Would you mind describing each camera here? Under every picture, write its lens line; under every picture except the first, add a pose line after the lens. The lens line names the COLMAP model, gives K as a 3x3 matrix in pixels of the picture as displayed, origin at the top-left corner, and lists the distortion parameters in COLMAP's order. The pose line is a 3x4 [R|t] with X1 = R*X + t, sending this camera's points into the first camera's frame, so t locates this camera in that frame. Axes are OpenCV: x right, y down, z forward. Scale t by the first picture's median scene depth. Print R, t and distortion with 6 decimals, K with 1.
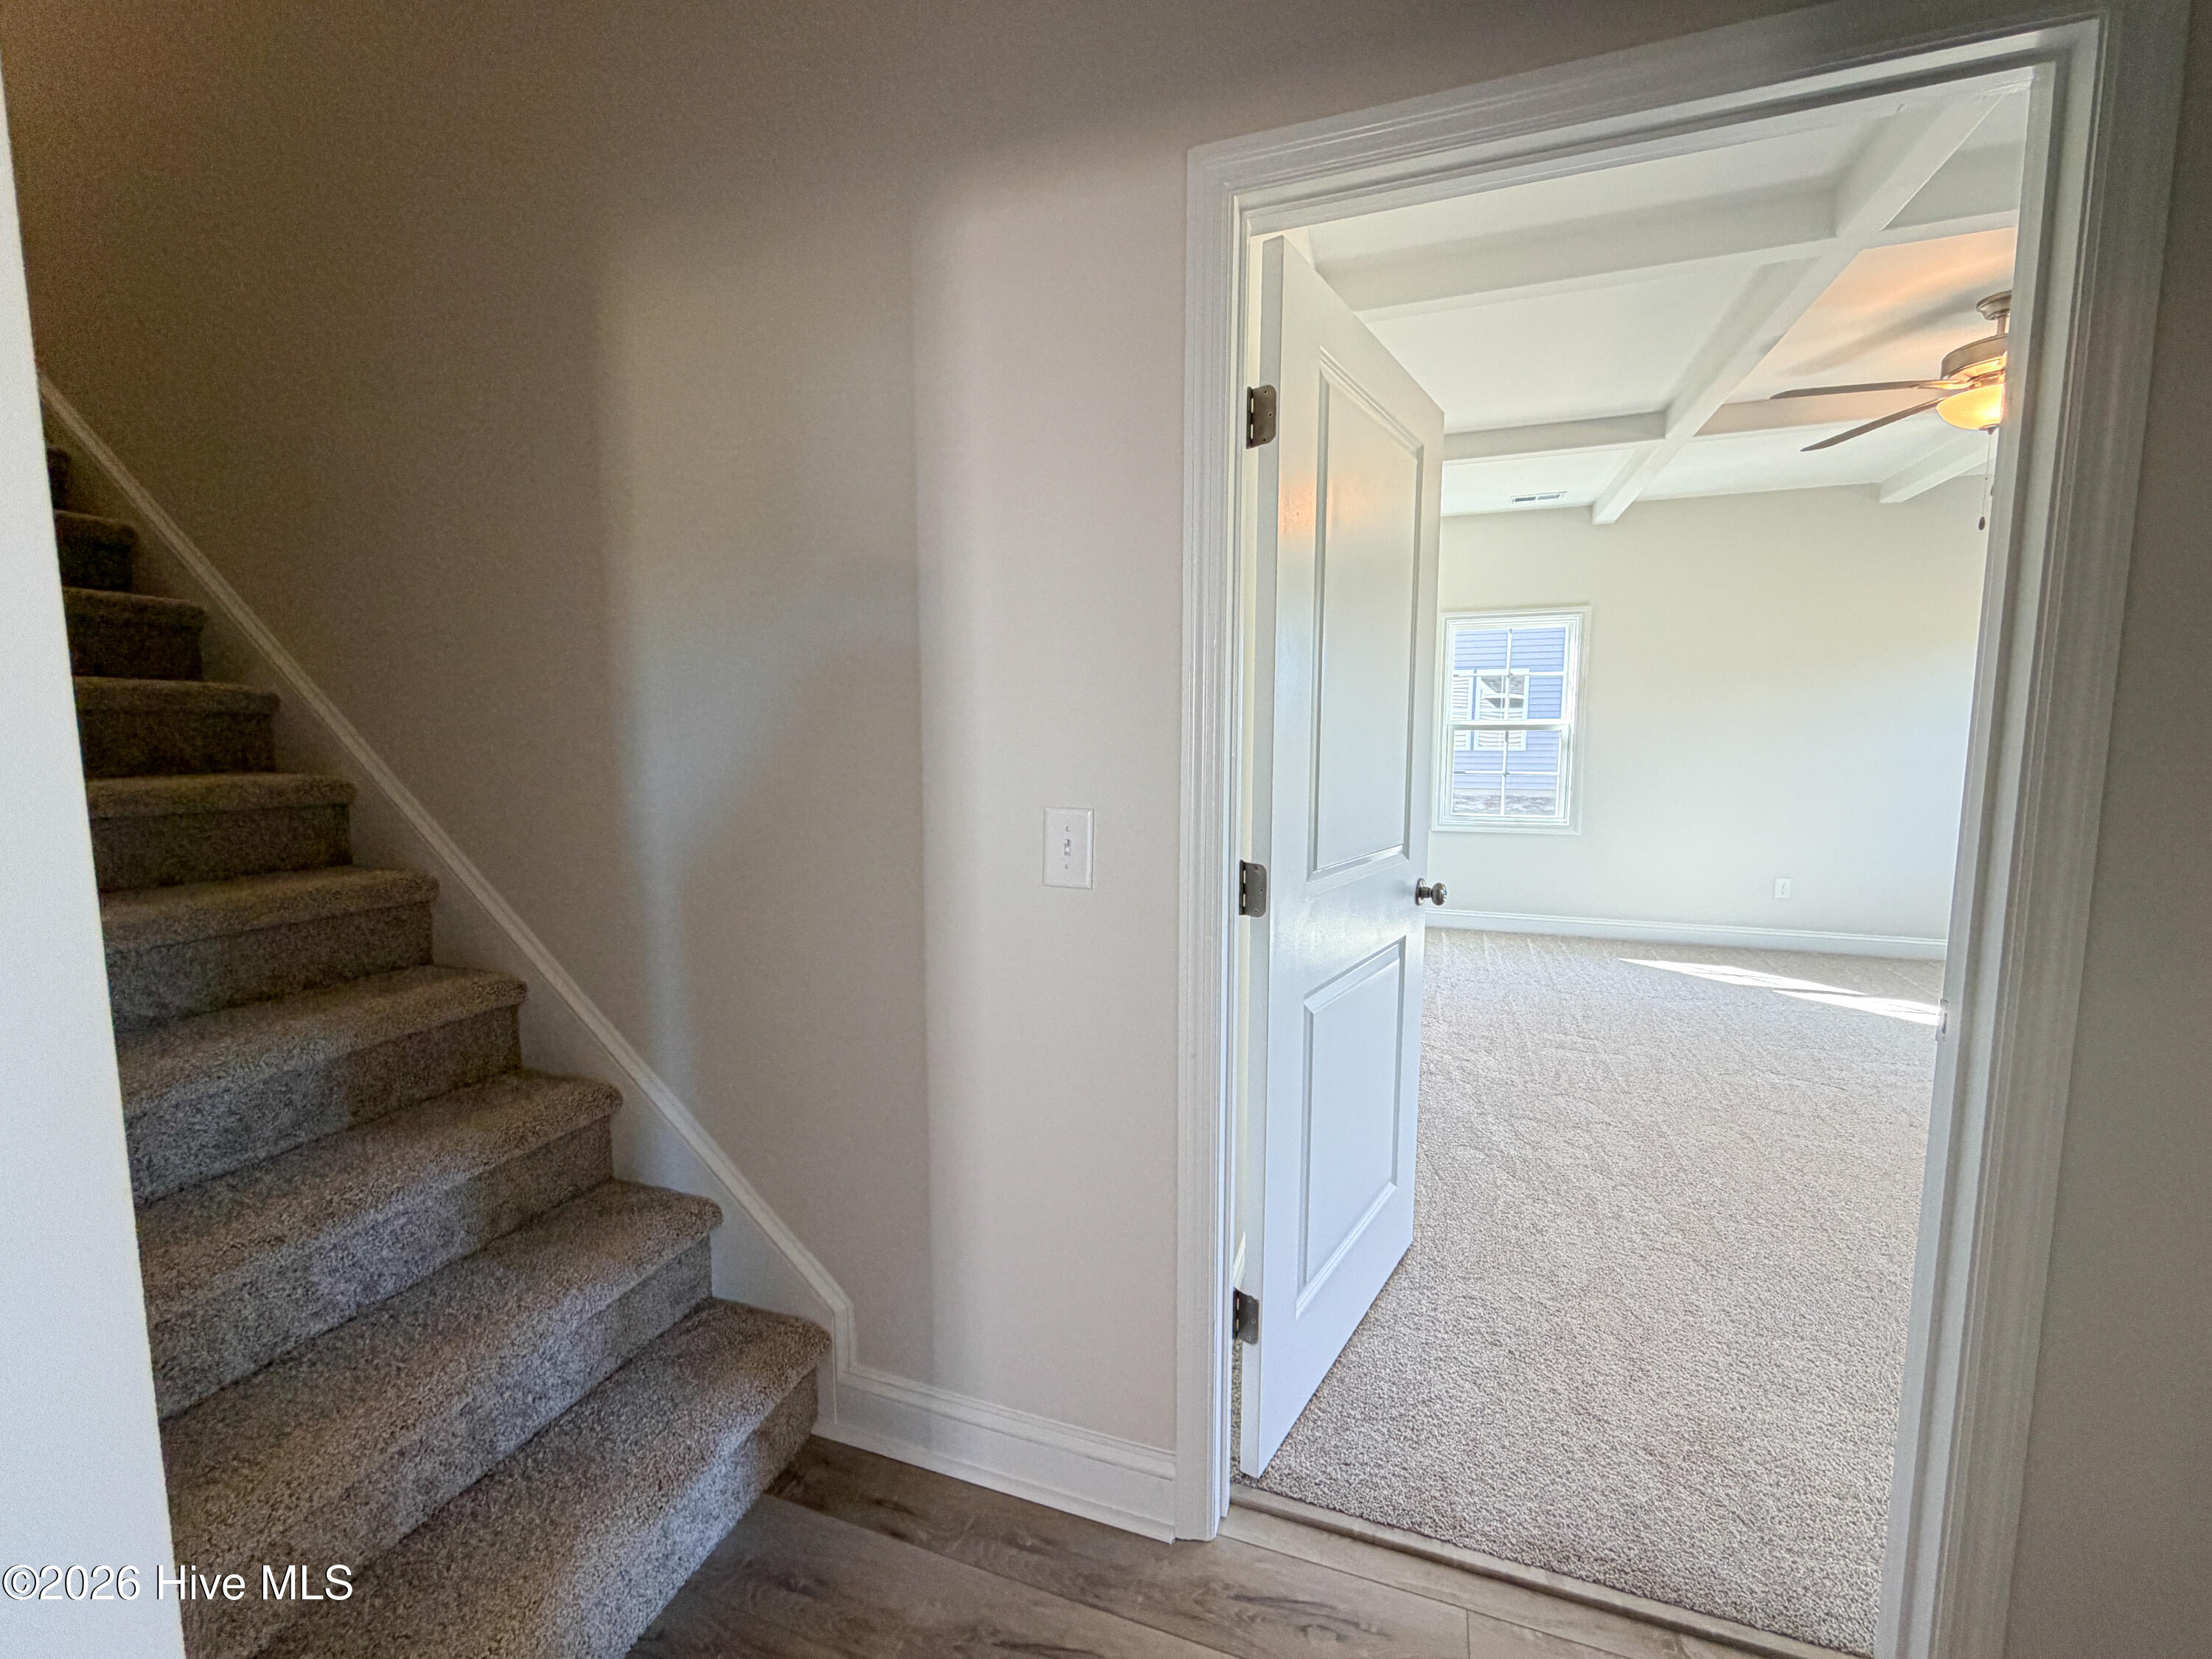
lens RADIAL K [[894.0, 0, 1095.9], [0, 894.0, 828.7], [0, 0, 1]] dist [-0.002172, -0.000320]
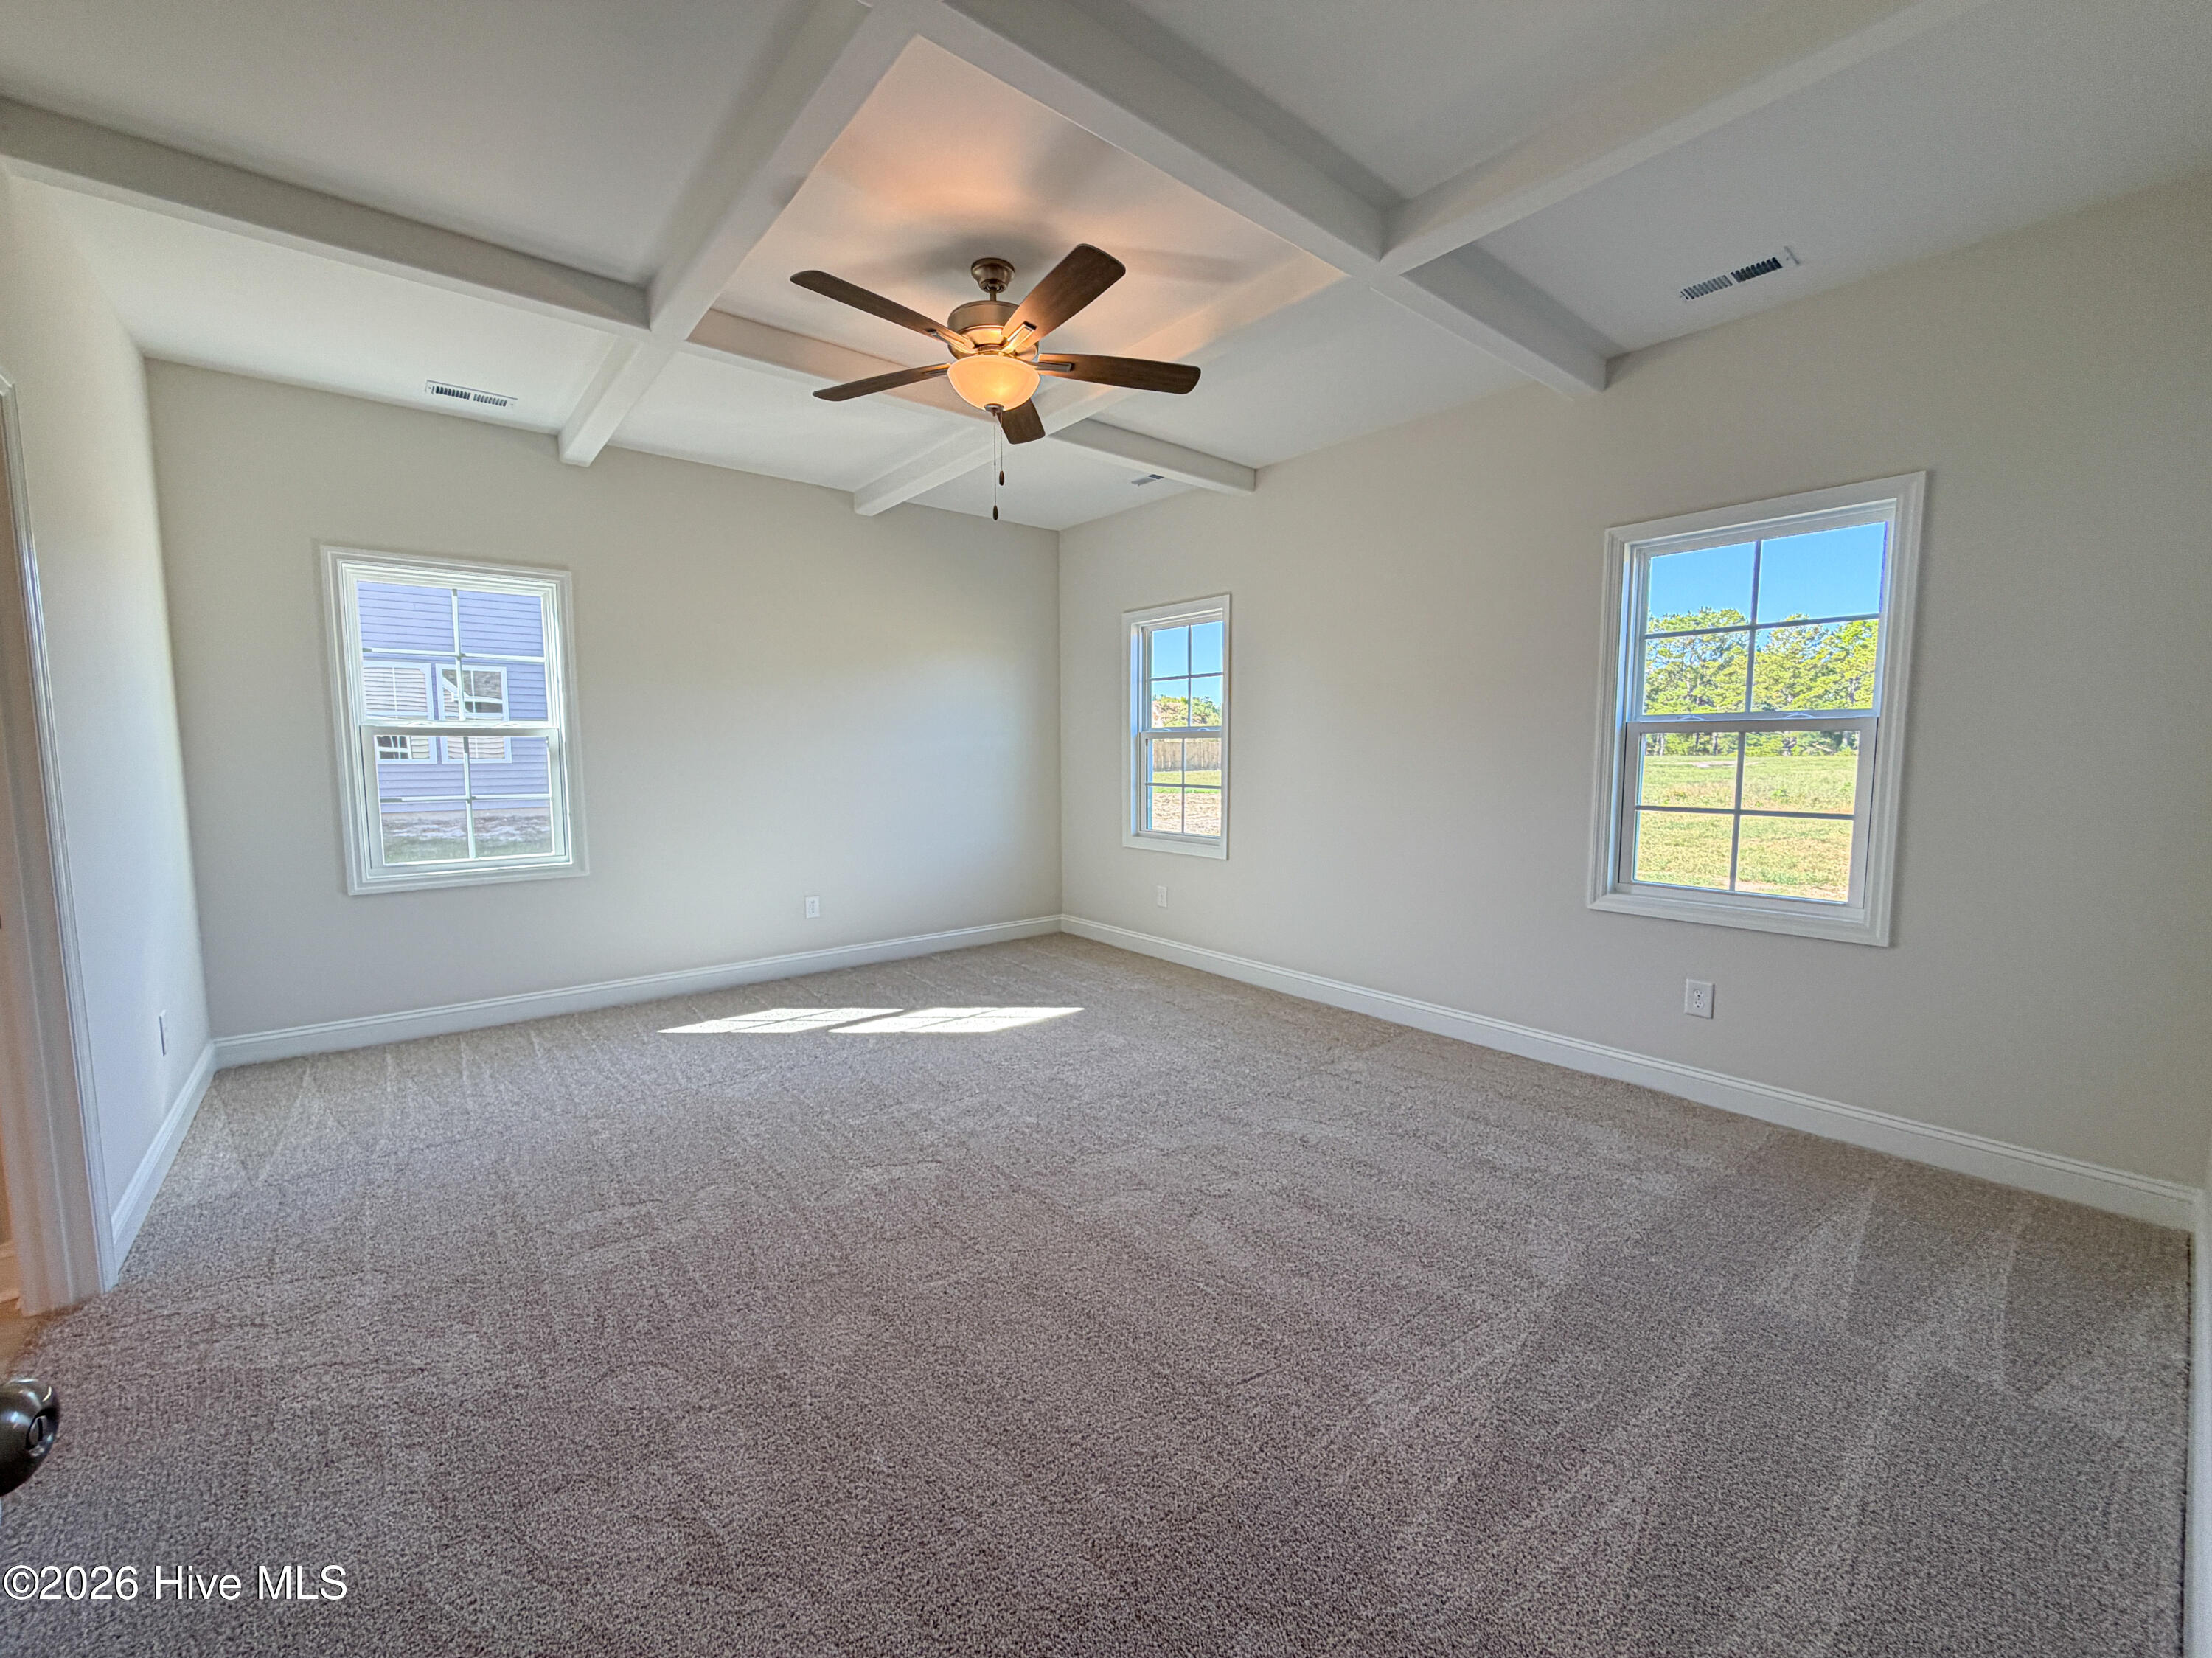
lens RADIAL K [[910.1, 0, 1099.3], [0, 910.1, 828.2], [0, 0, 1]] dist [0.001376, -0.000245]
pose [[0.526618, -0.076297, 0.846671, 0.169982], [0.088208, 0.995492, 0.034844, -0.029771], [-0.845513, 0.056333, 0.530975, 0.316259]]
